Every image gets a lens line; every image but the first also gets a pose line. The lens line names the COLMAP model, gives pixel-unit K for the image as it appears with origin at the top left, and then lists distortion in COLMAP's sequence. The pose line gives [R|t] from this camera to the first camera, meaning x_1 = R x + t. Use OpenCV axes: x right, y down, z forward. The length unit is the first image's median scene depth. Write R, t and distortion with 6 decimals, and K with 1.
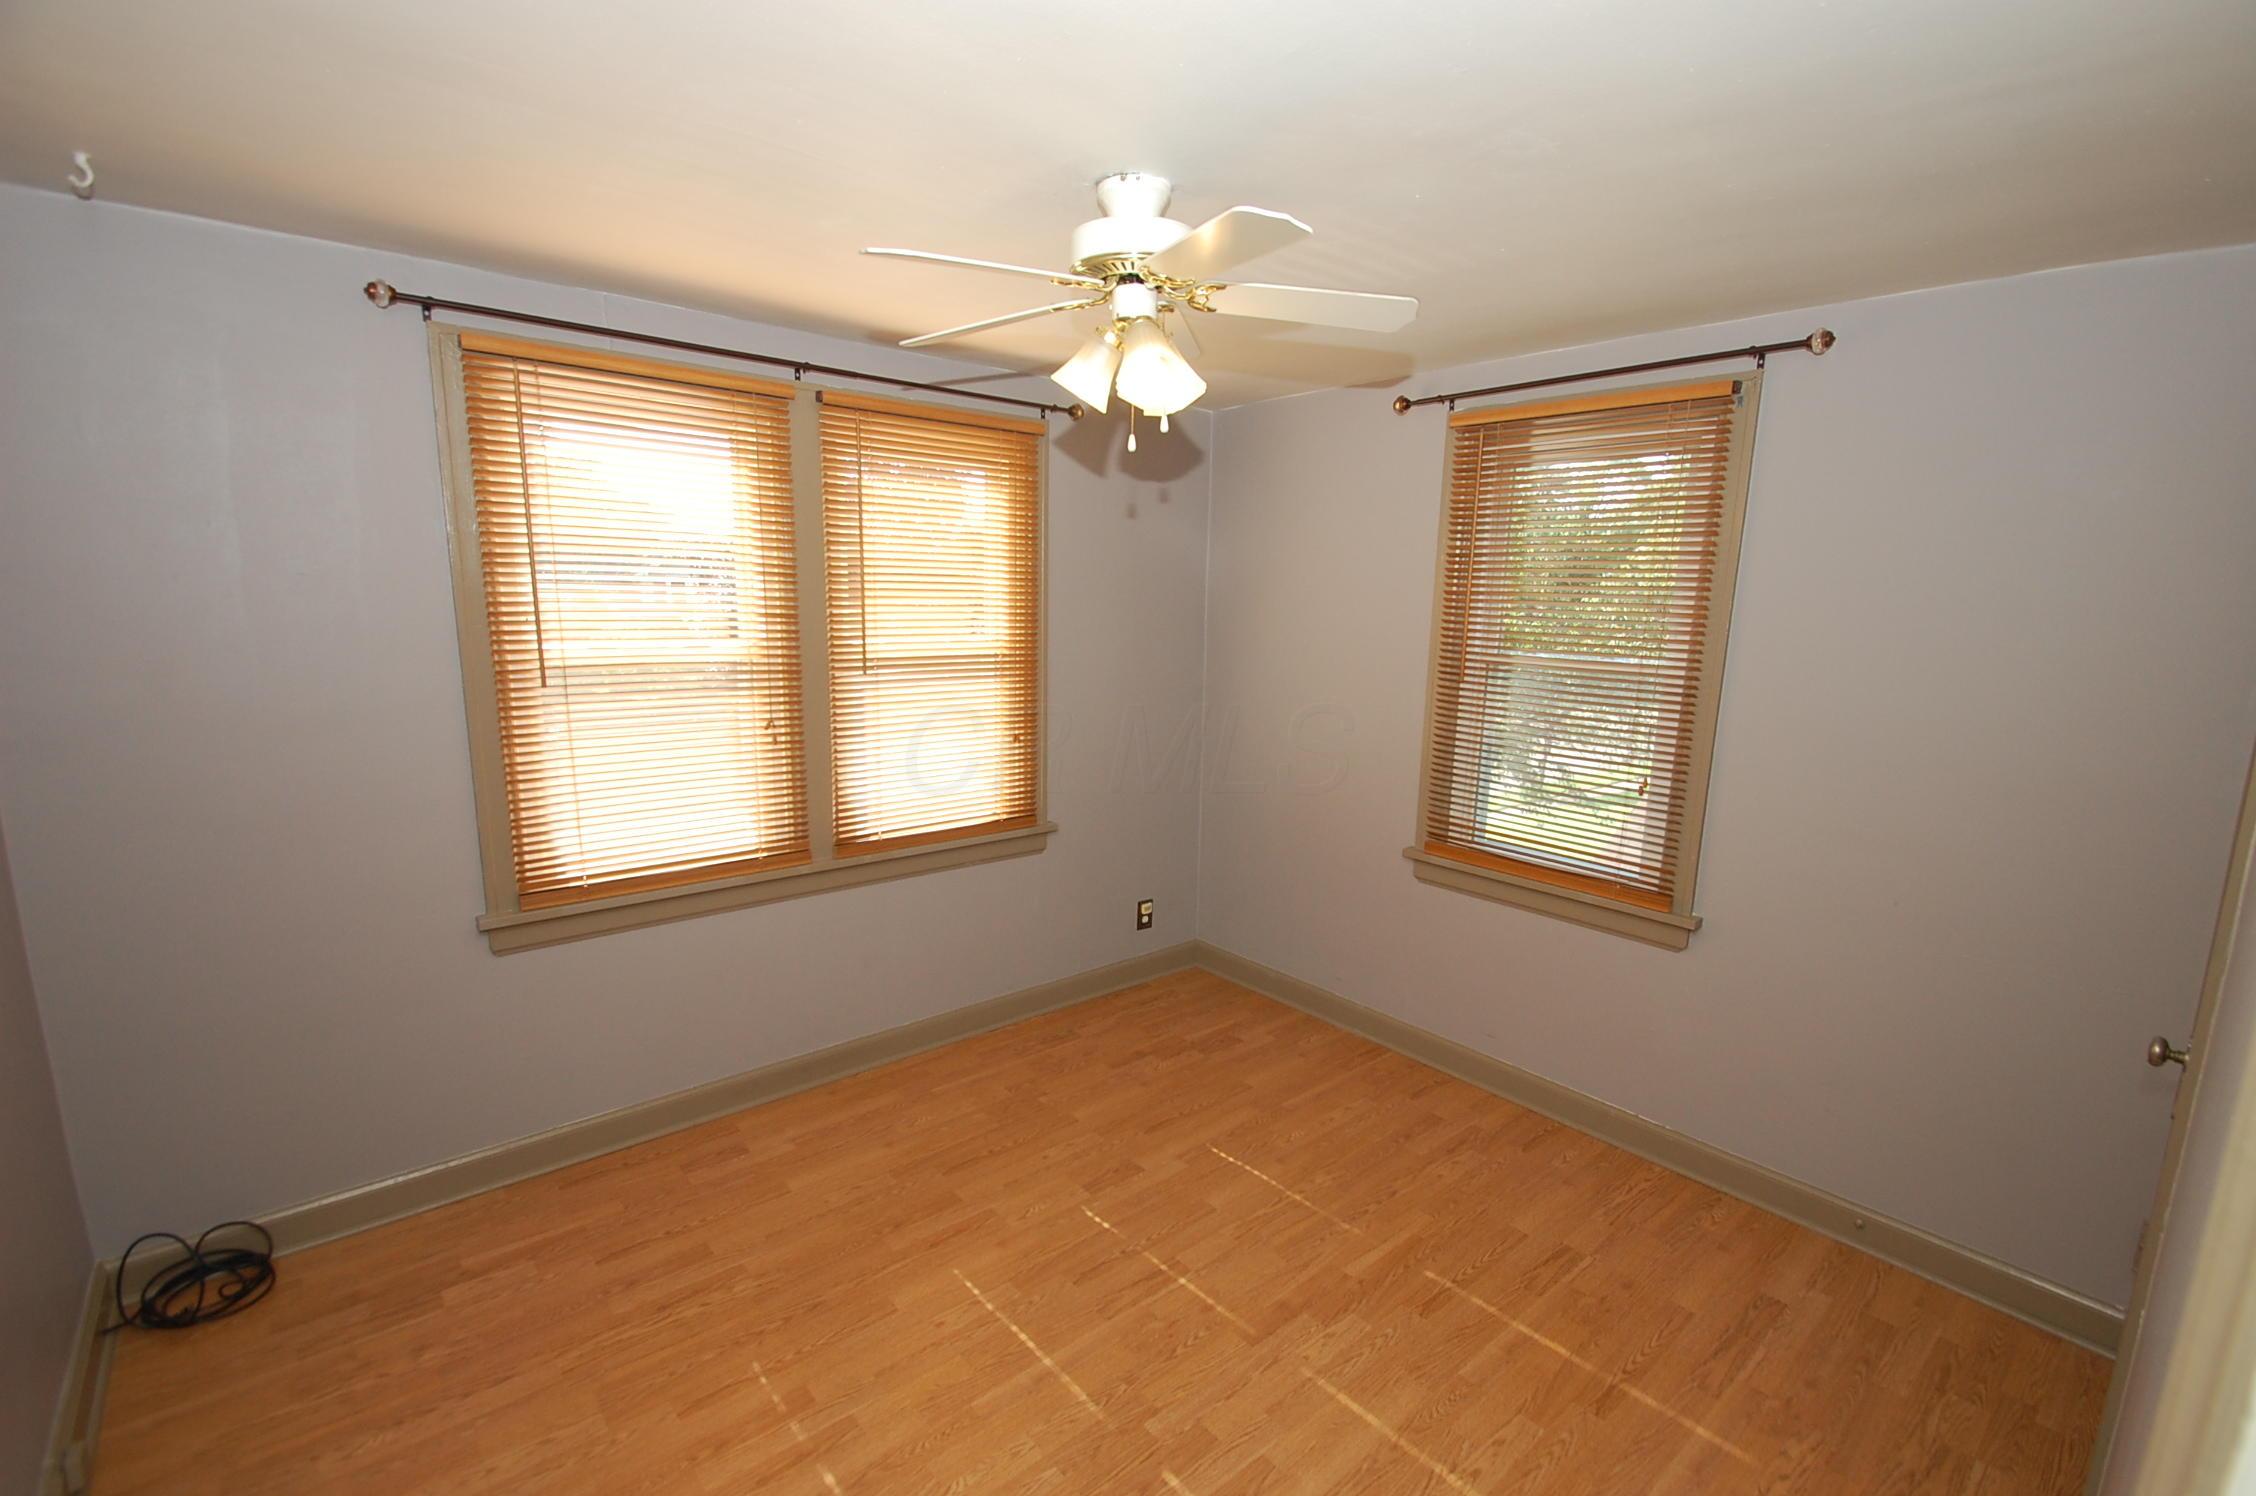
lens RADIAL K [[980.2, 0, 1155.3], [0, 980.2, 770.1], [0, 0, 1]] dist [-0.017277, -0.000665]
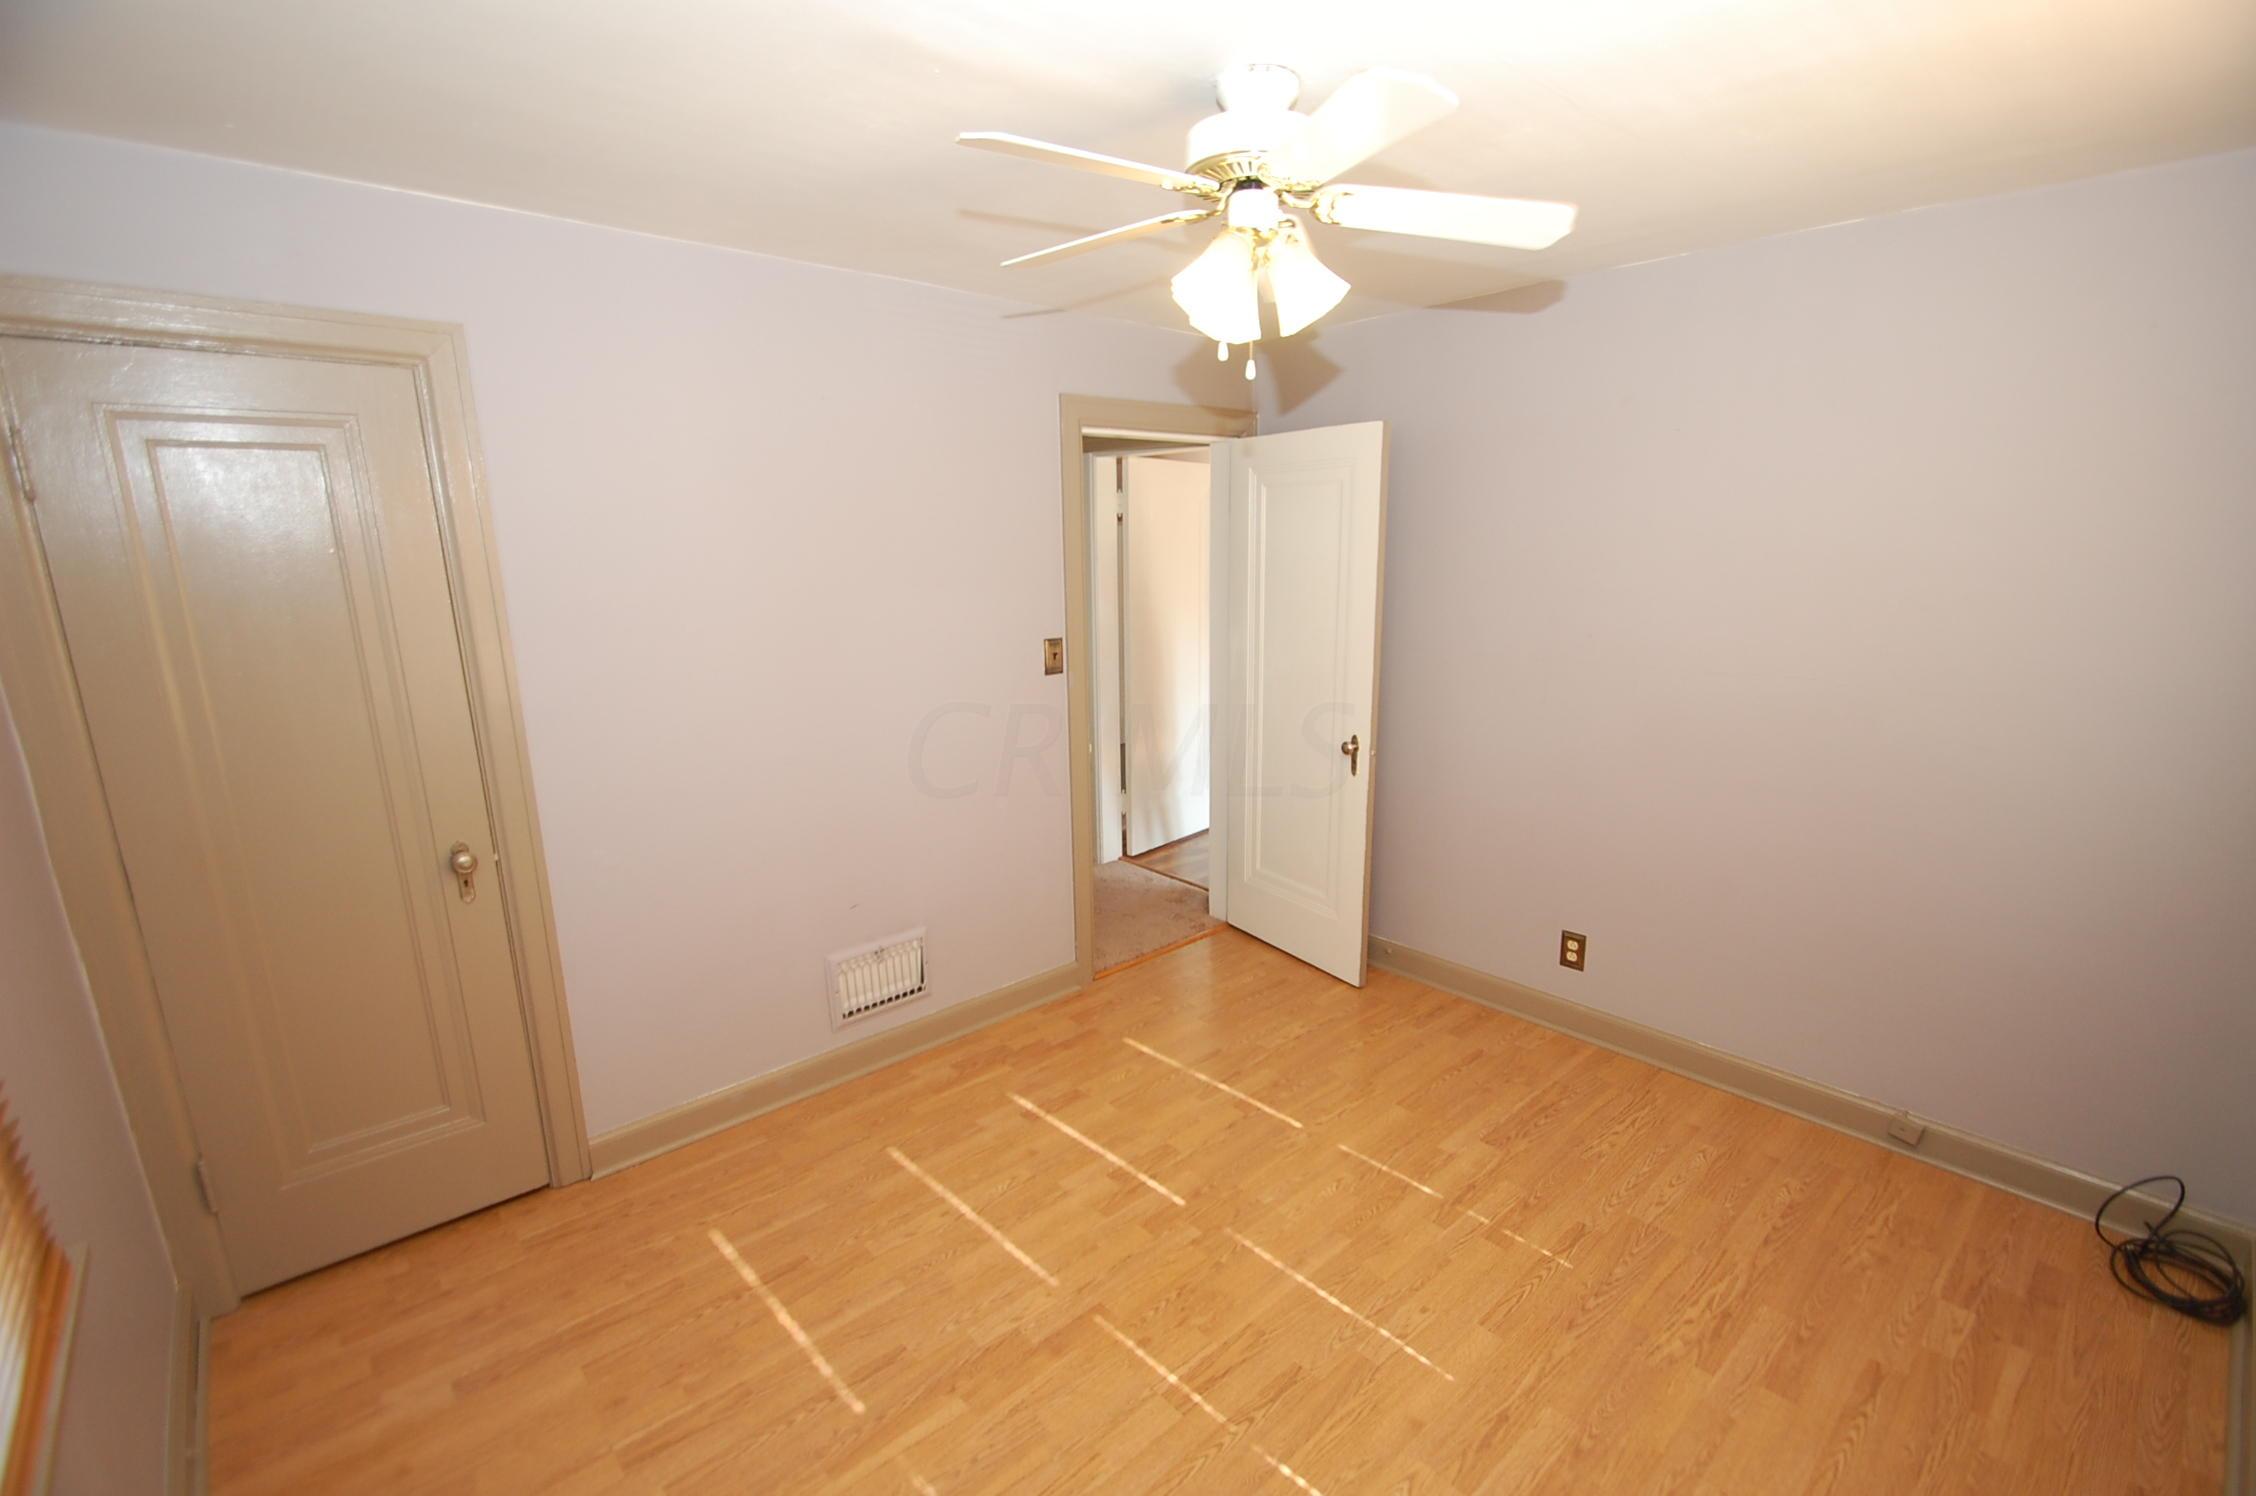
lens RADIAL K [[980.2, 0, 1155.3], [0, 980.2, 770.1], [0, 0, 1]] dist [-0.017277, -0.000665]
pose [[-0.999652, -0.006371, -0.025604, 0.070816], [-0.016337, 0.911465, 0.411053, -0.303244], [0.020718, 0.411328, -0.911252, 1.643296]]
